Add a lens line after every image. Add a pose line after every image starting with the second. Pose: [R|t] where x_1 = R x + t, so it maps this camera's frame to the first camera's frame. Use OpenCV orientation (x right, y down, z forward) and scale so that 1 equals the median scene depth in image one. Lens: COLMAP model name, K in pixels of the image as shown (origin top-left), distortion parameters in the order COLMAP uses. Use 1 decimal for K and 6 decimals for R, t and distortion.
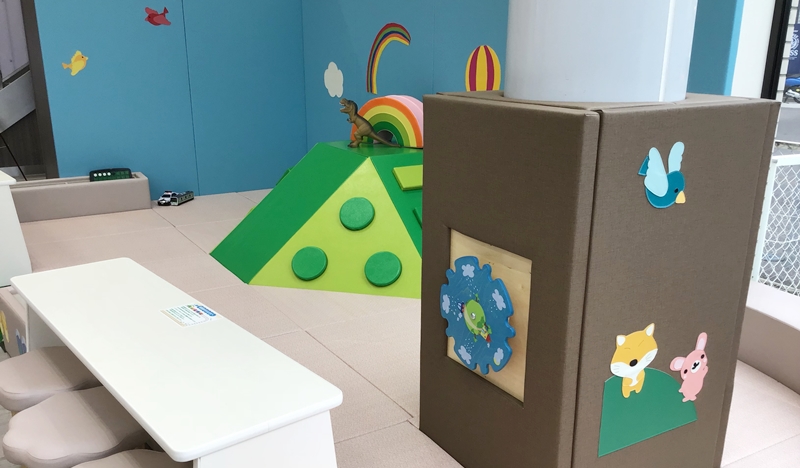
lens RADIAL K [[702.9, 0, 400.4], [0, 702.9, 305.7], [0, 0, 1]] dist [0.069018, -0.150704]
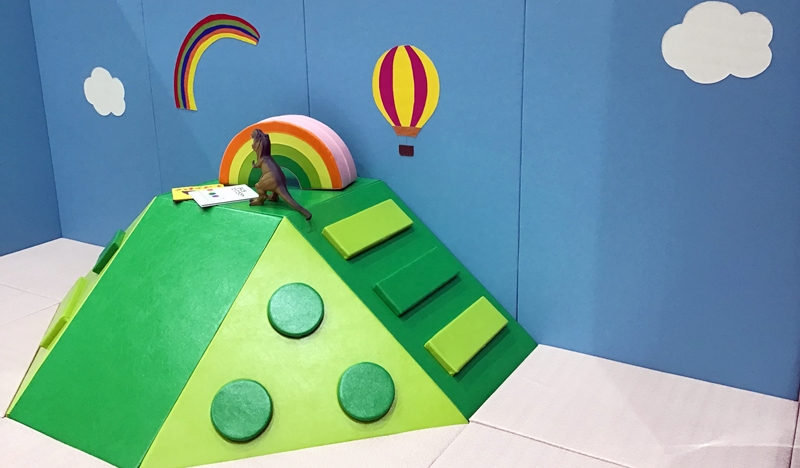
lens RADIAL K [[702.9, 0, 406.3], [0, 702.9, 228.5], [0, 0, 1]] dist [0.069018, -0.150704]
pose [[0.875476, -0.147711, 0.460135, -0.355912], [0.181270, 0.982996, -0.029334, -0.224712], [-0.447977, 0.109090, 0.887364, 0.520778]]
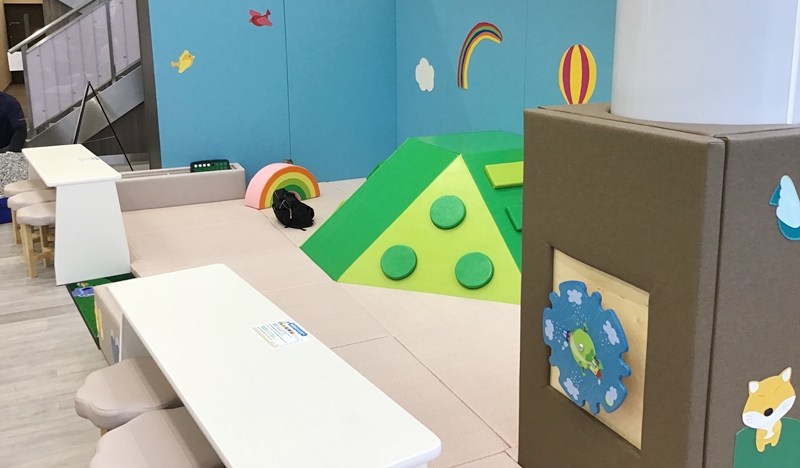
lens RADIAL K [[702.9, 0, 401.1], [0, 702.9, 192.6], [0, 0, 1]] dist [0.069018, -0.150704]
pose [[0.993250, 0.011220, -0.115450, -0.017736], [-0.025674, 0.991889, -0.124484, -0.045014], [0.113117, 0.126608, 0.985482, 0.027847]]
